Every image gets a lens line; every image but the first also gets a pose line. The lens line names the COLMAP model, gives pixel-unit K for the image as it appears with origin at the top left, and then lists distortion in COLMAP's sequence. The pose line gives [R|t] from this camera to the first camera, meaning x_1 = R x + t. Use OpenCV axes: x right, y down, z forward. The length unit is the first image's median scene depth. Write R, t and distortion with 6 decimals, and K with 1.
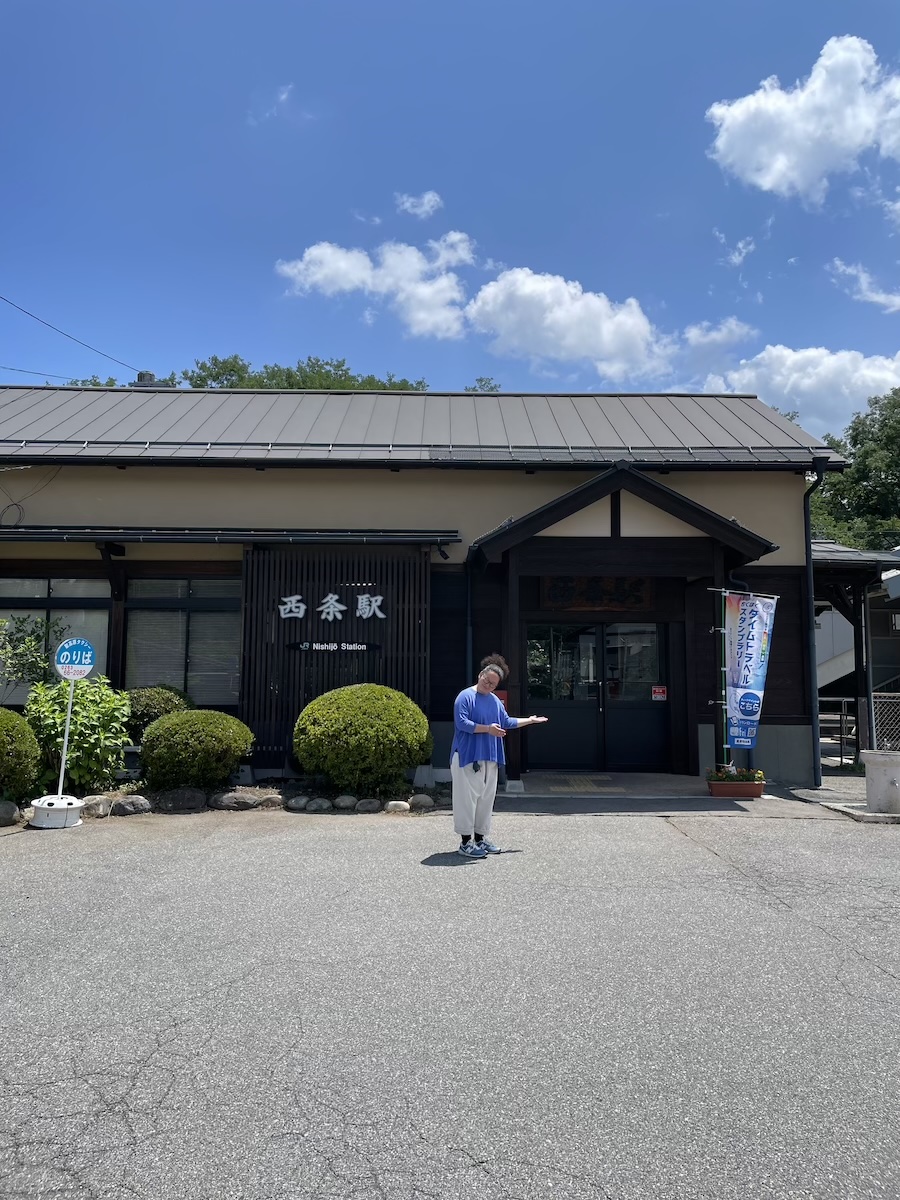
lens RADIAL K [[911.9, 0, 447.6], [0, 911.9, 592.9], [0, 0, 1]] dist [0.077089, -0.004203]
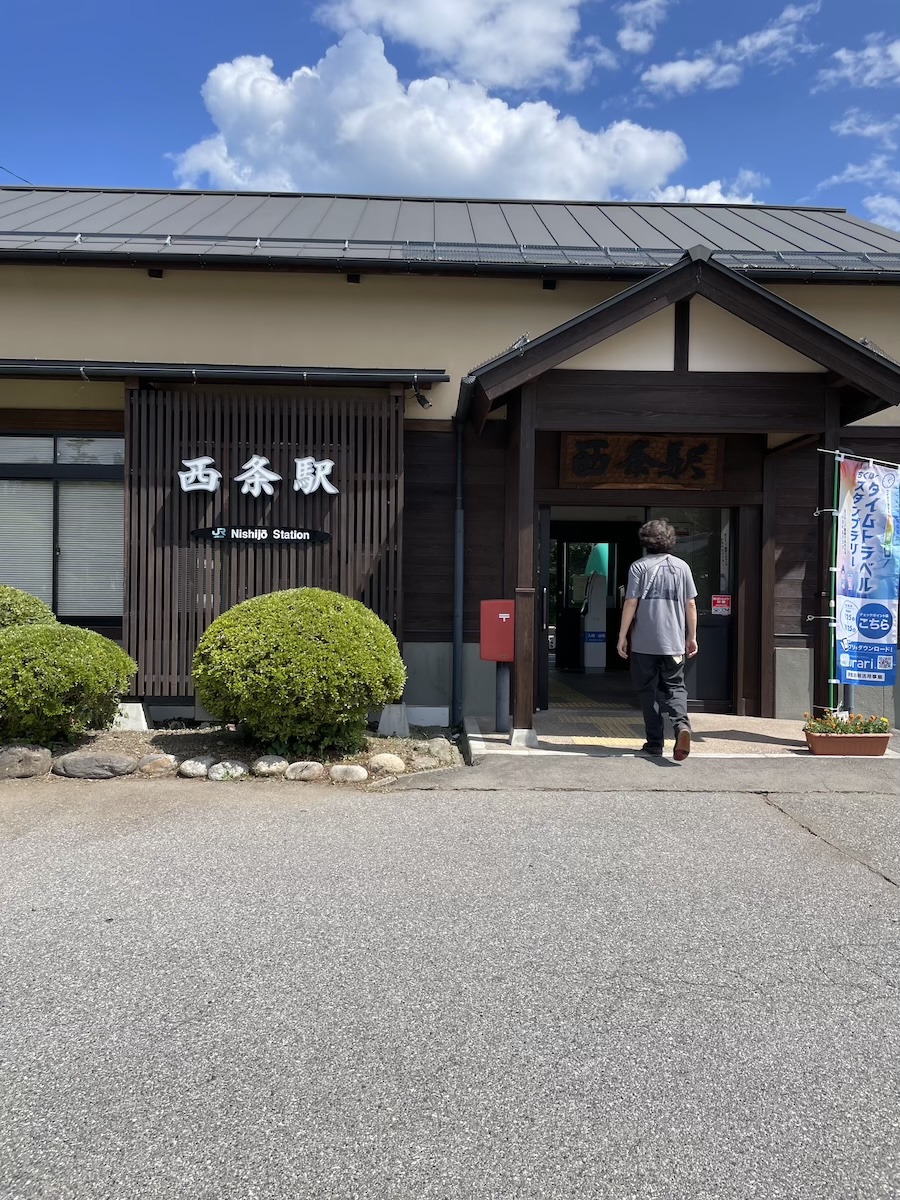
lens RADIAL K [[909.5, 0, 449.7], [0, 909.5, 602.0], [0, 0, 1]] dist [-0.001058, -0.000299]
pose [[0.999787, 0.006809, 0.019483, 0.003416], [-0.008810, 0.994484, 0.104515, 0.037131], [-0.018664, -0.104664, 0.994332, 0.316433]]
